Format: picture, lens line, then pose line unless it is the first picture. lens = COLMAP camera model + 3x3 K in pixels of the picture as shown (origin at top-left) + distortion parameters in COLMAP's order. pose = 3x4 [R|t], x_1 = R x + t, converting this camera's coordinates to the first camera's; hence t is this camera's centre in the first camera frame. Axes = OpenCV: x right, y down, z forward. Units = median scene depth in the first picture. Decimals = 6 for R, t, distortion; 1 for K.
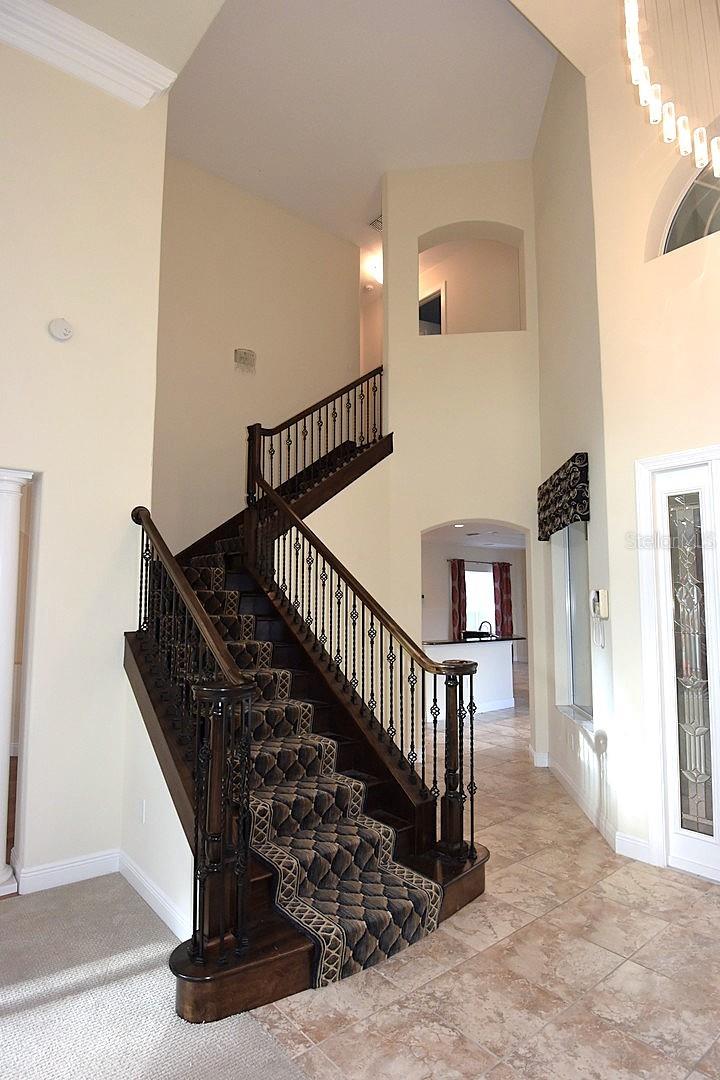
lens RADIAL K [[577.5, 0, 360.0], [0, 577.5, 540.0], [0, 0, 1]] dist [0.016664, 0.000235]
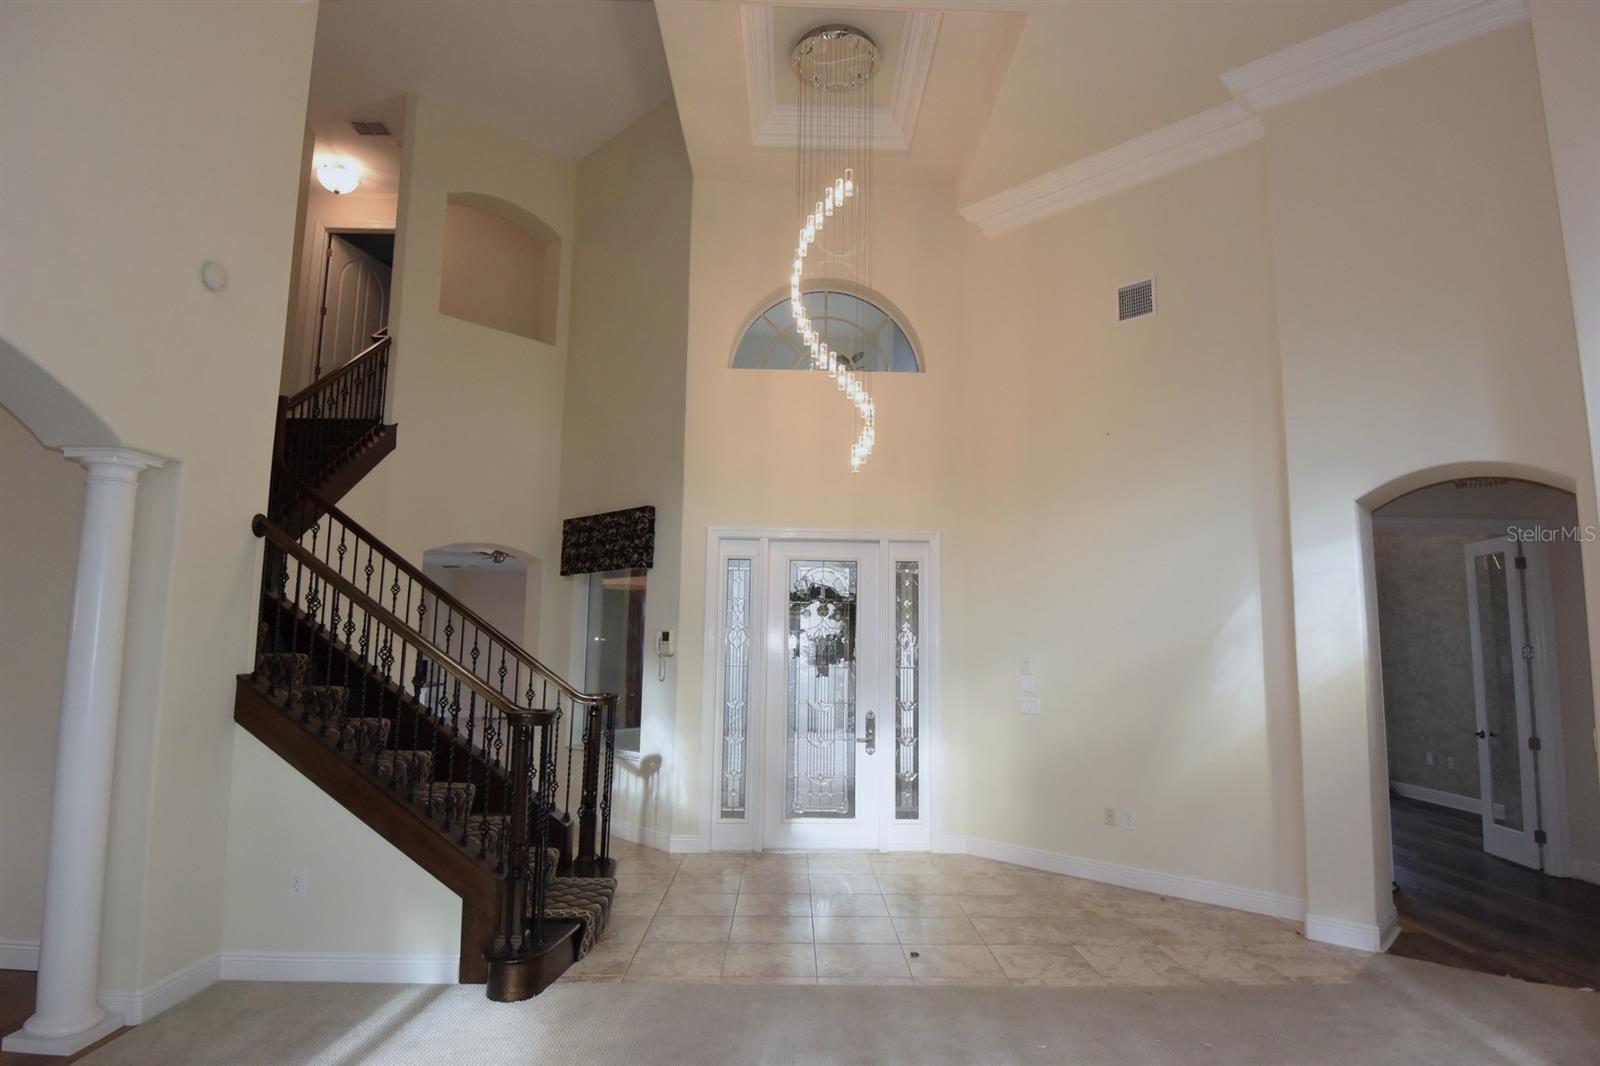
lens RADIAL K [[855.6, 0, 800.0], [0, 855.6, 533.0], [0, 0, 1]] dist [0.016664, 0.000235]
pose [[0.625304, 0.110590, 0.772506, -0.692152], [-0.097751, 0.993211, -0.063061, -0.024301], [-0.774235, -0.036081, 0.631869, -0.246399]]
